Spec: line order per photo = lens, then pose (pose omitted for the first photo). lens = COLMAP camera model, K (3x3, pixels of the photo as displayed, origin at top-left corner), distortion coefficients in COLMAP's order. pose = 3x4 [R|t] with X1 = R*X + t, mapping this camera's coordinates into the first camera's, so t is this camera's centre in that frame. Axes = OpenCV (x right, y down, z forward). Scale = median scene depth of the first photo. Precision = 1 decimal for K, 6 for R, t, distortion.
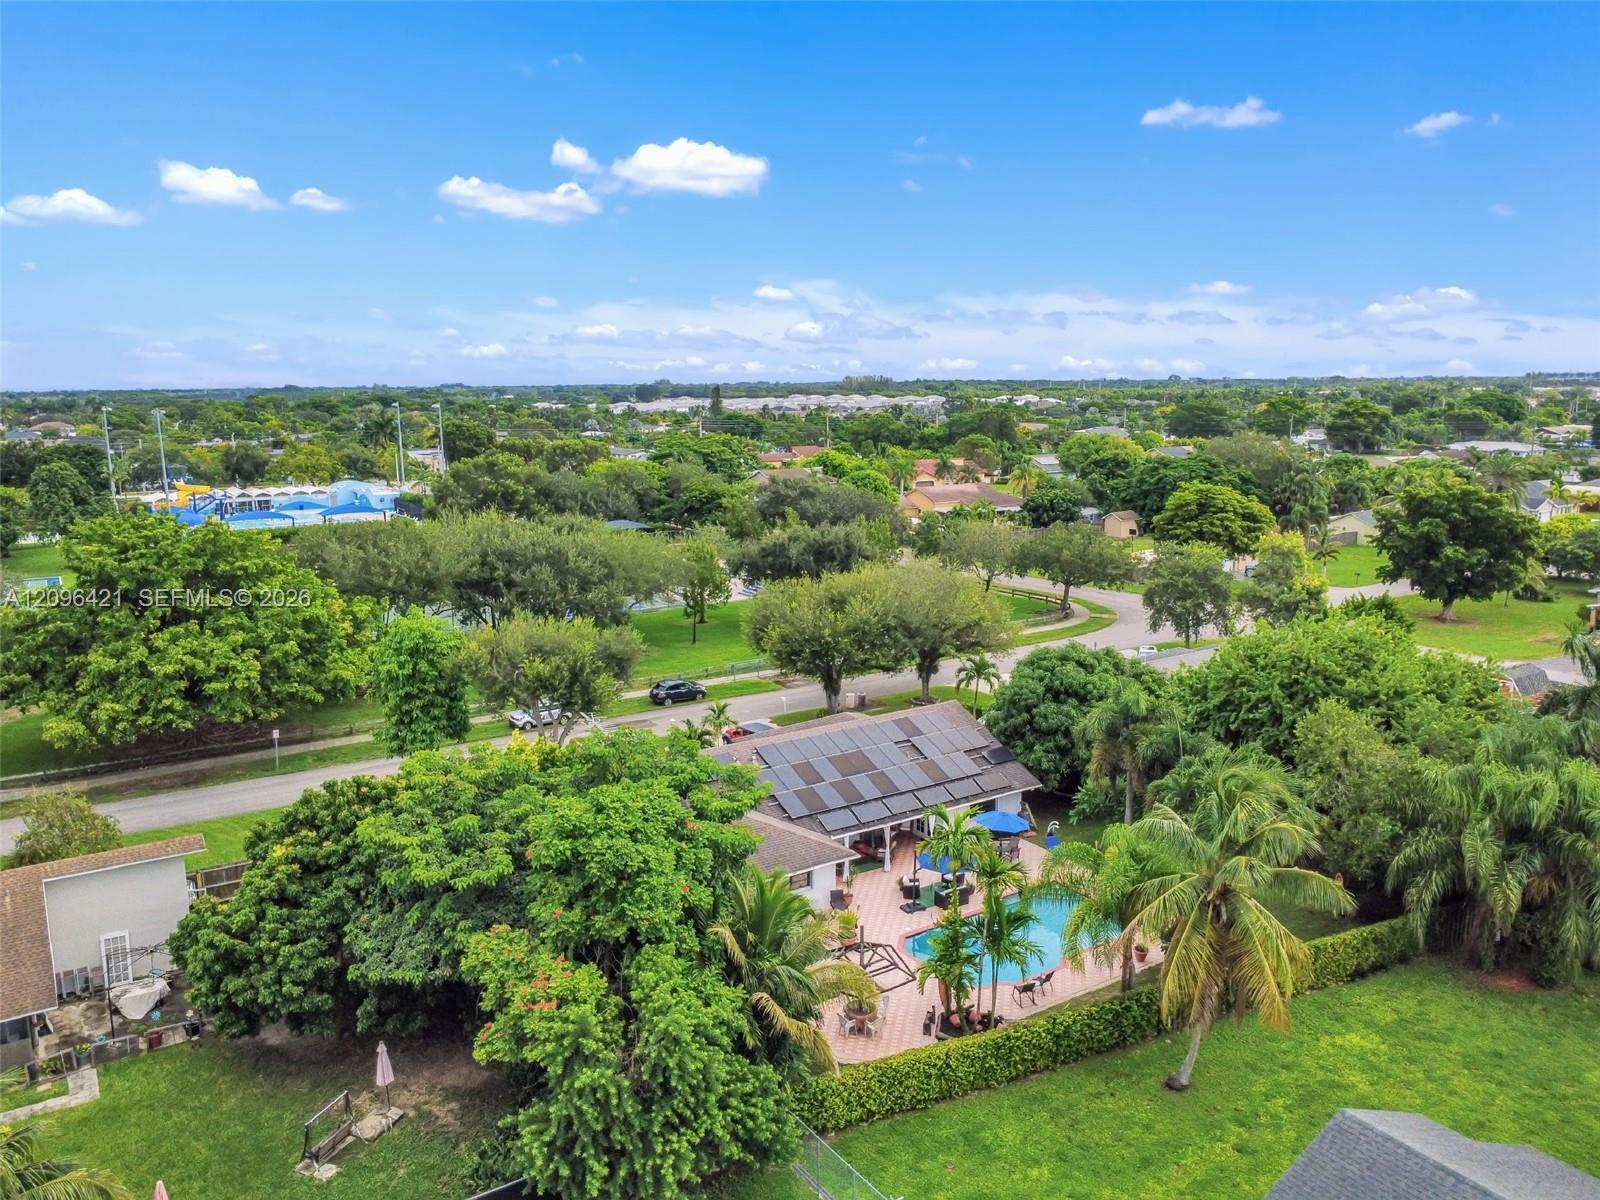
lens RADIAL K [[1218.4, 0, 800.6], [0, 1218.4, 608.3], [0, 0, 1]] dist [-0.008301, 0.000729]
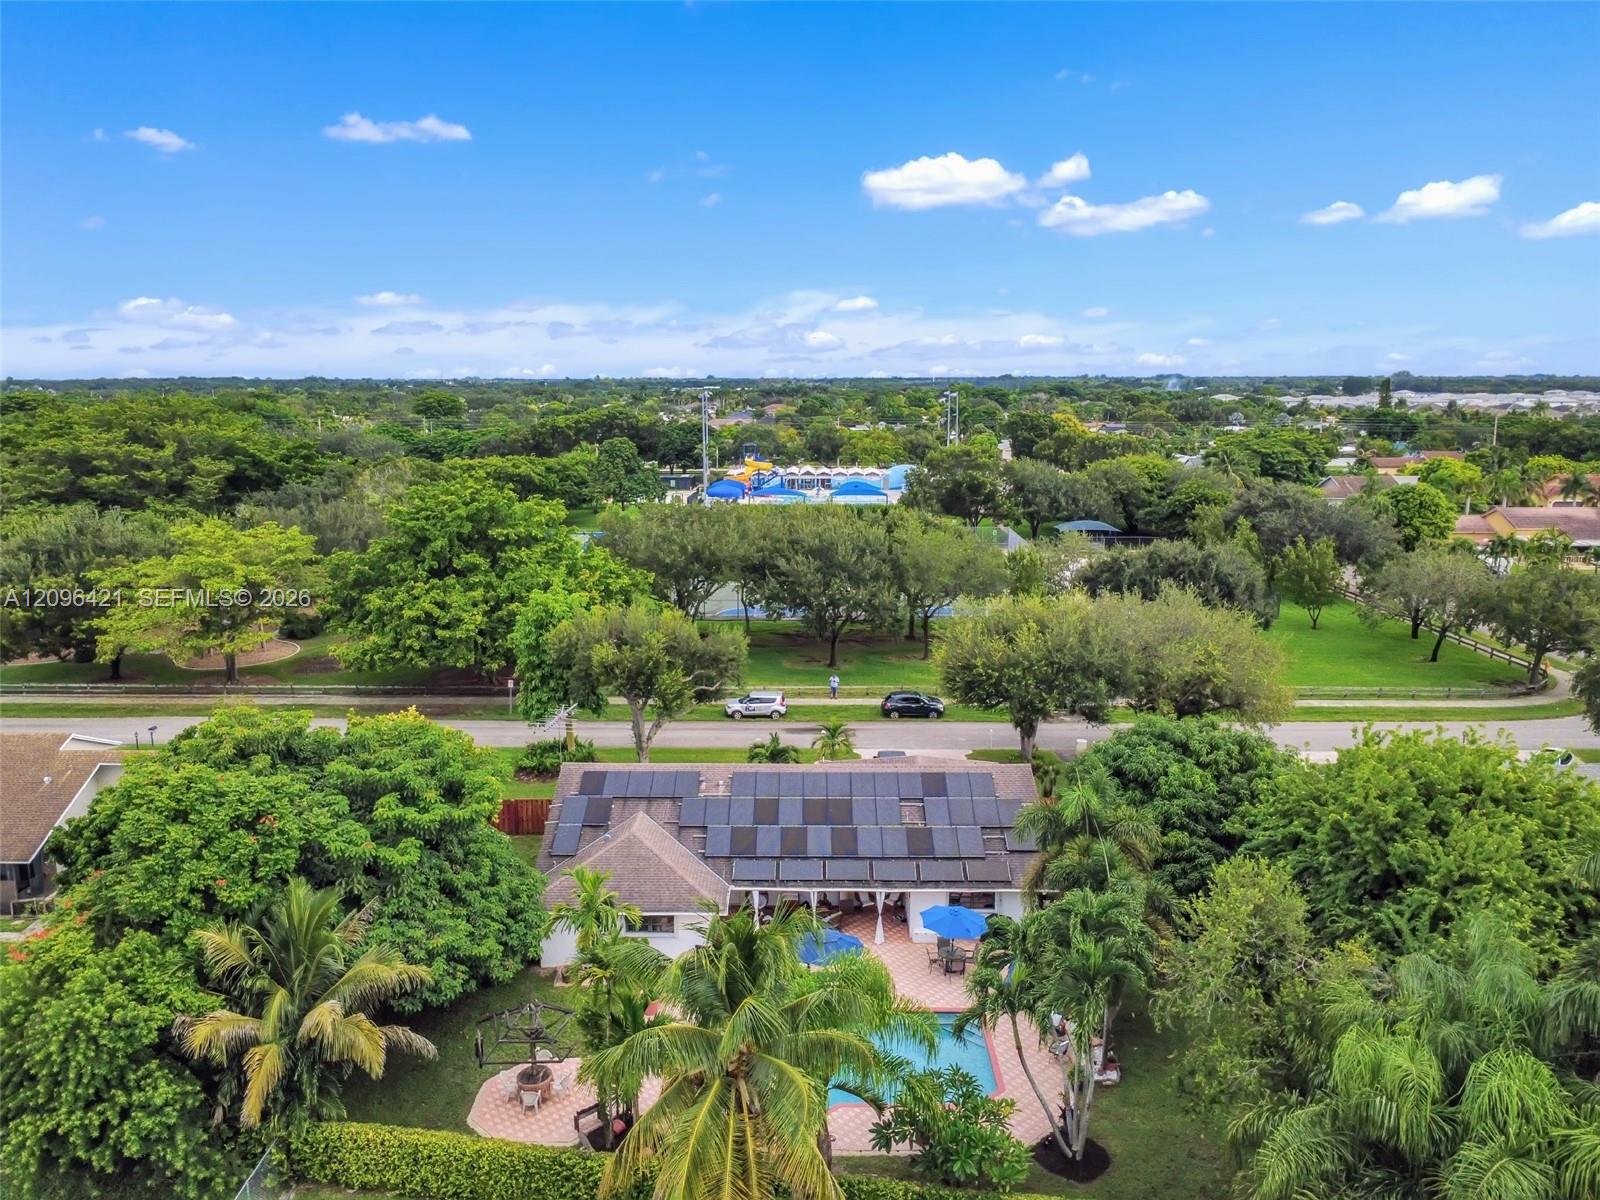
lens RADIAL K [[1218.4, 0, 801.1], [0, 1218.4, 591.1], [0, 0, 1]] dist [-0.008301, 0.000729]
pose [[0.822036, 0.106598, -0.559368, 0.344531], [-0.109804, 0.993559, 0.027976, -0.035815], [0.558748, 0.038423, 0.828447, 0.181774]]
